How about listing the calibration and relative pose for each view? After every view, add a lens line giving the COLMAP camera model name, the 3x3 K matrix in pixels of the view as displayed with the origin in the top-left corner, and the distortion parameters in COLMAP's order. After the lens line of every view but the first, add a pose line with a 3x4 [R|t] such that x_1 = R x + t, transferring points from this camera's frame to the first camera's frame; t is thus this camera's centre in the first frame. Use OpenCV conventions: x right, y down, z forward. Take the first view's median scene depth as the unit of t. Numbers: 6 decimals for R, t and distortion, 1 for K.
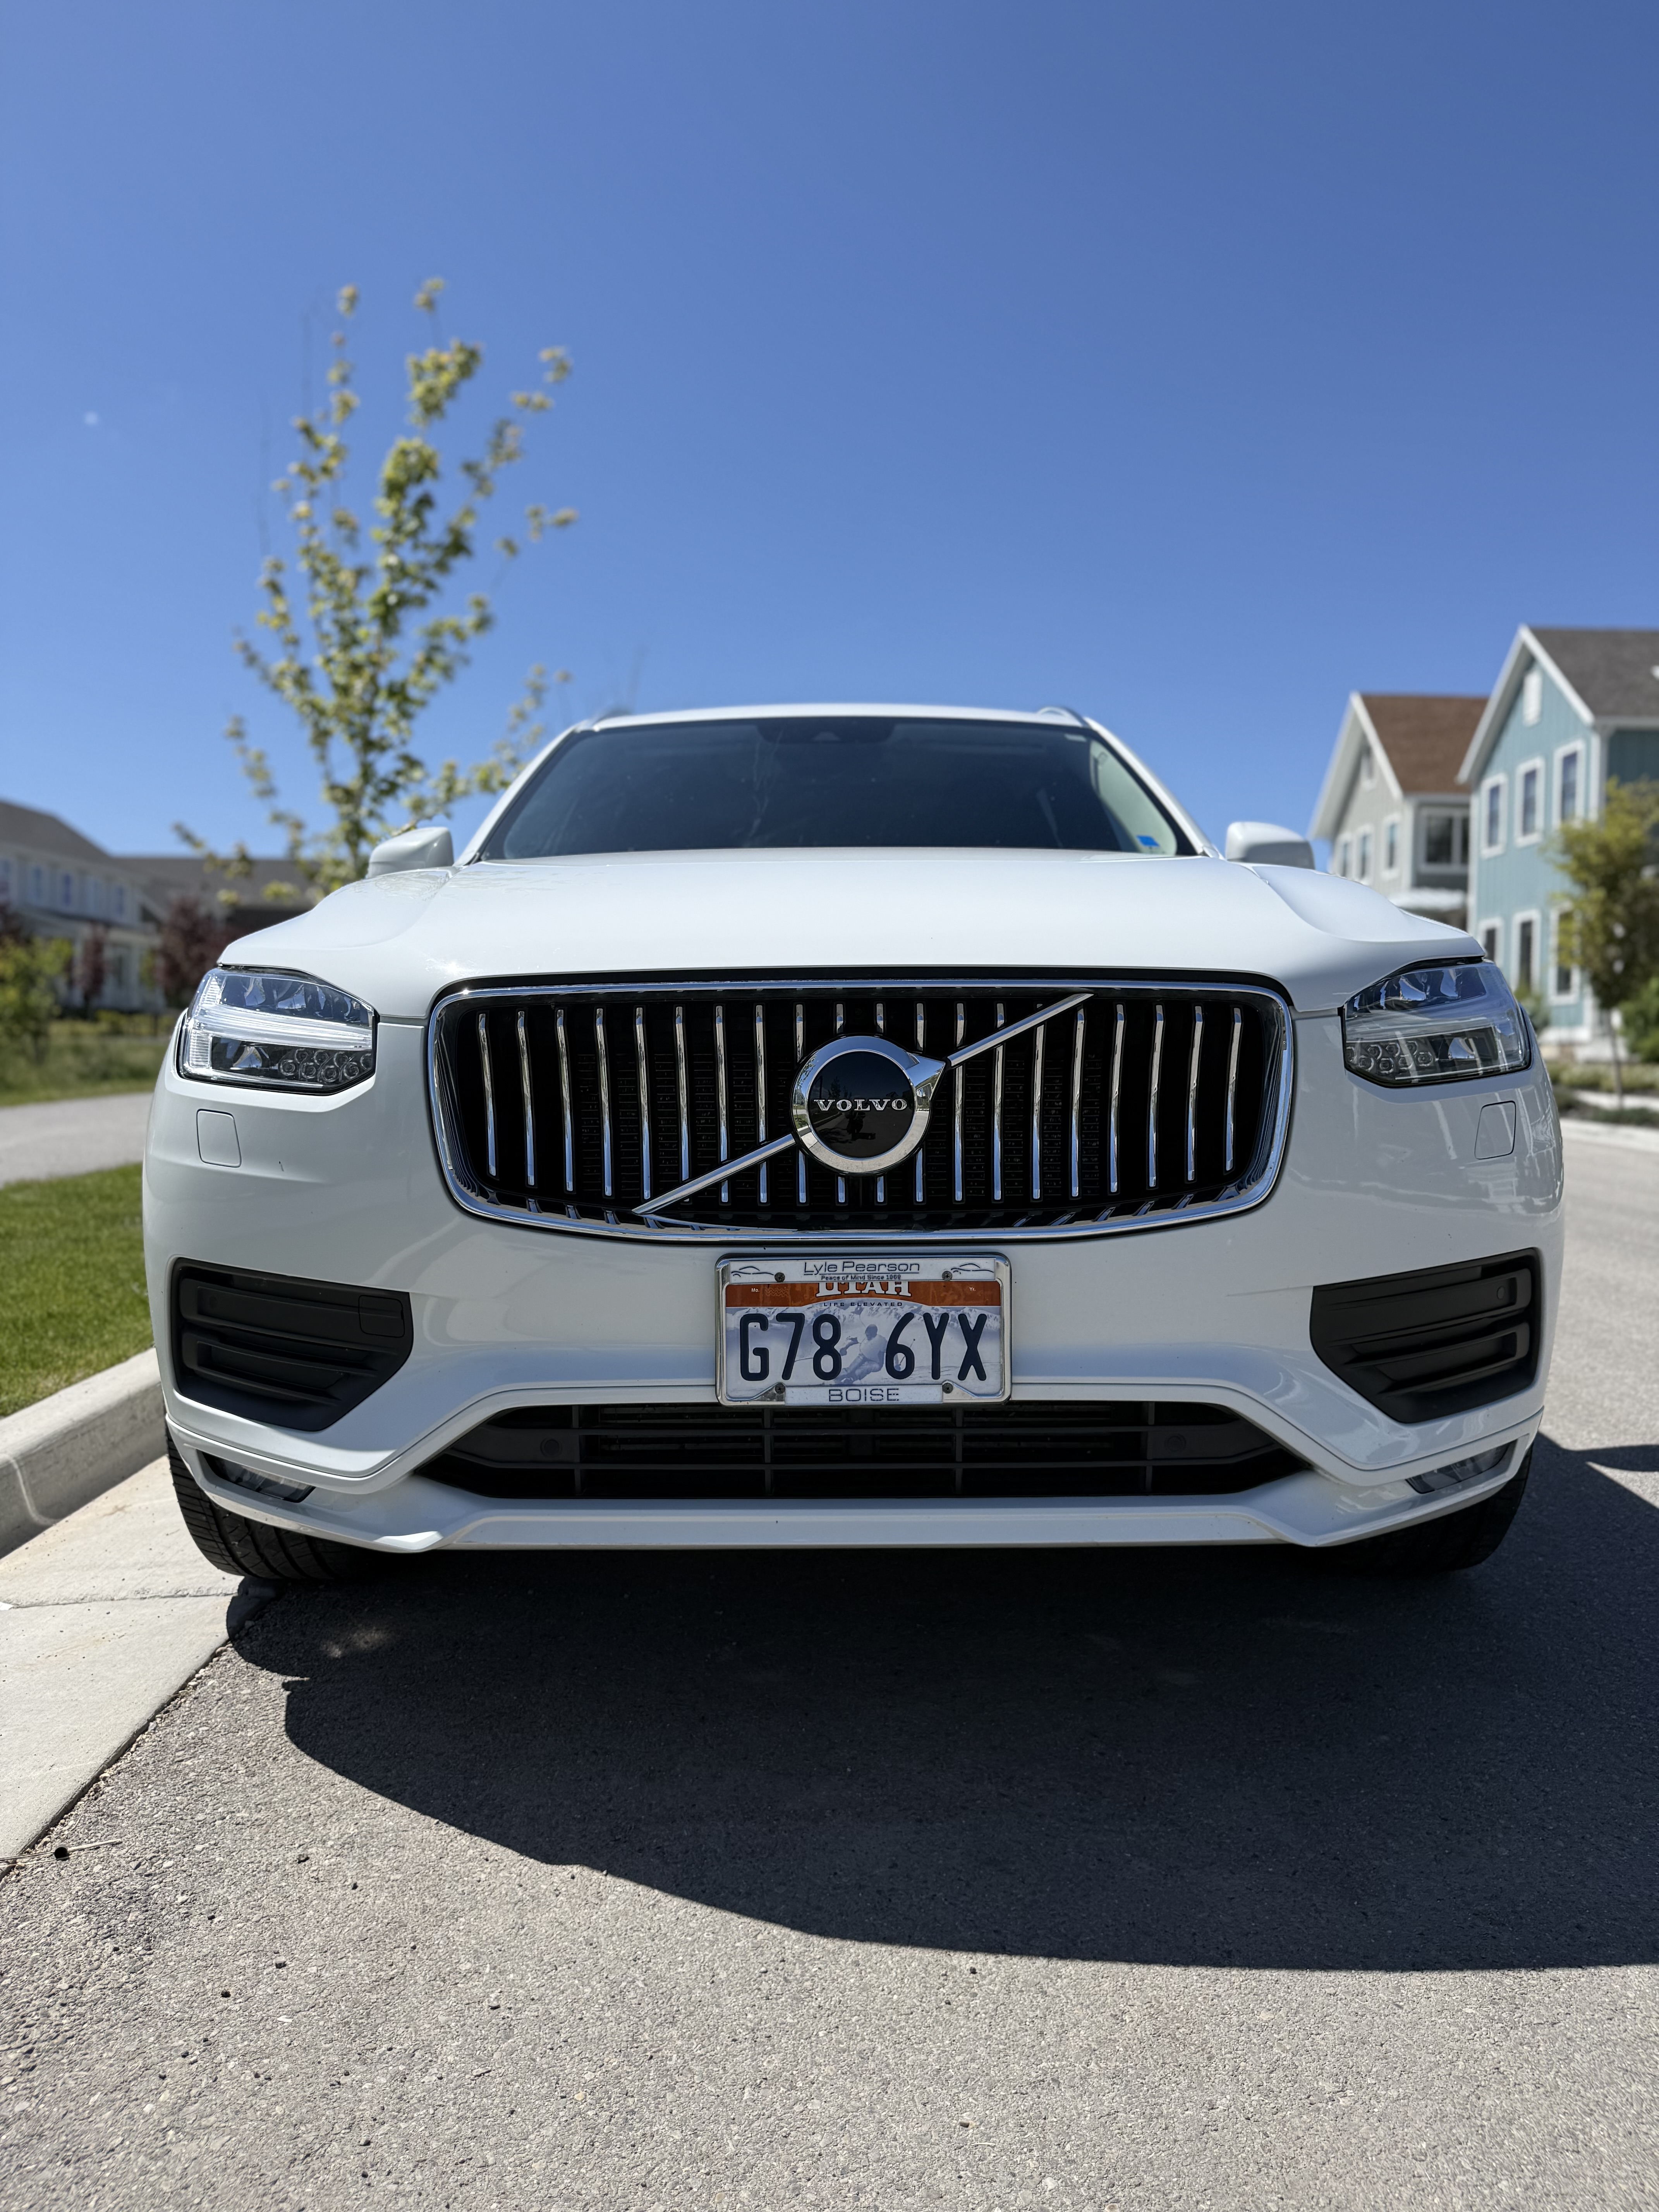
lens RADIAL K [[1614.1, 0, 835.6], [0, 1614.1, 1118.1], [0, 0, 1]] dist [0.025320, -0.039341]
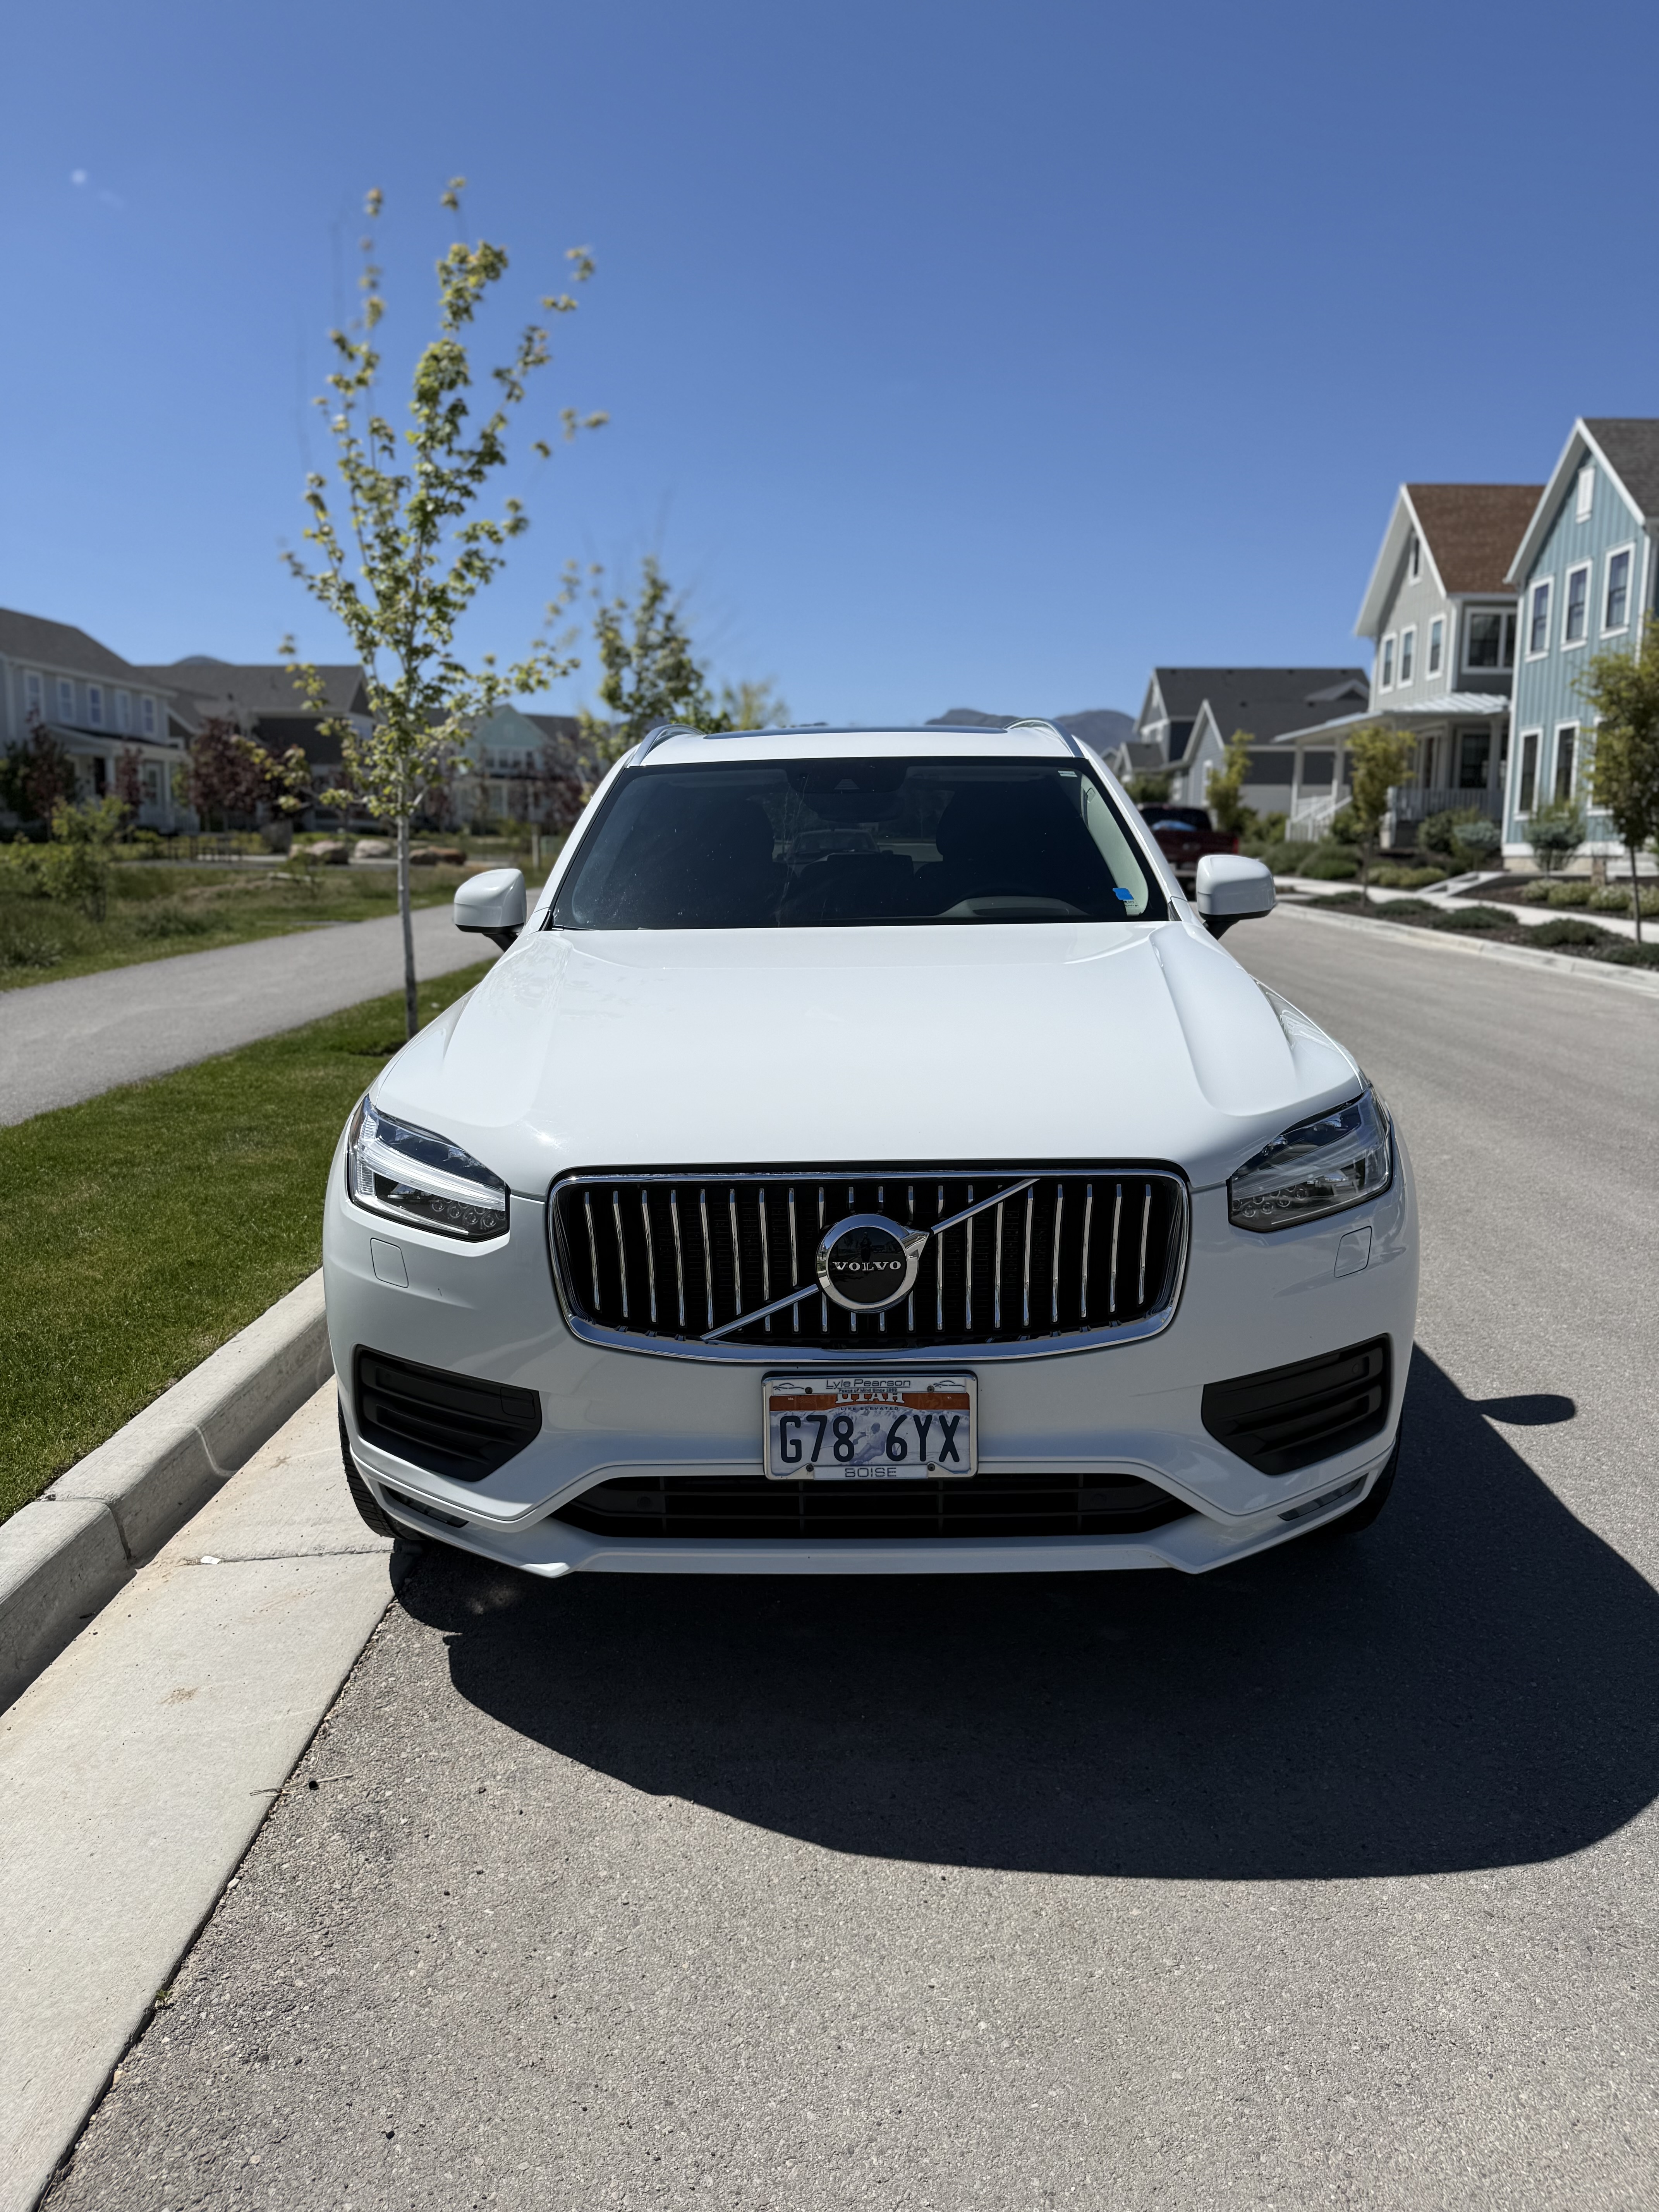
lens RADIAL K [[1614.1, 0, 830.6], [0, 1614.1, 1121.3], [0, 0, 1]] dist [0.025320, -0.039341]
pose [[0.999678, -0.007119, -0.024346, 0.018305], [0.010167, 0.991795, 0.127433, -0.291703], [0.023239, -0.127640, 0.991548, -0.320839]]
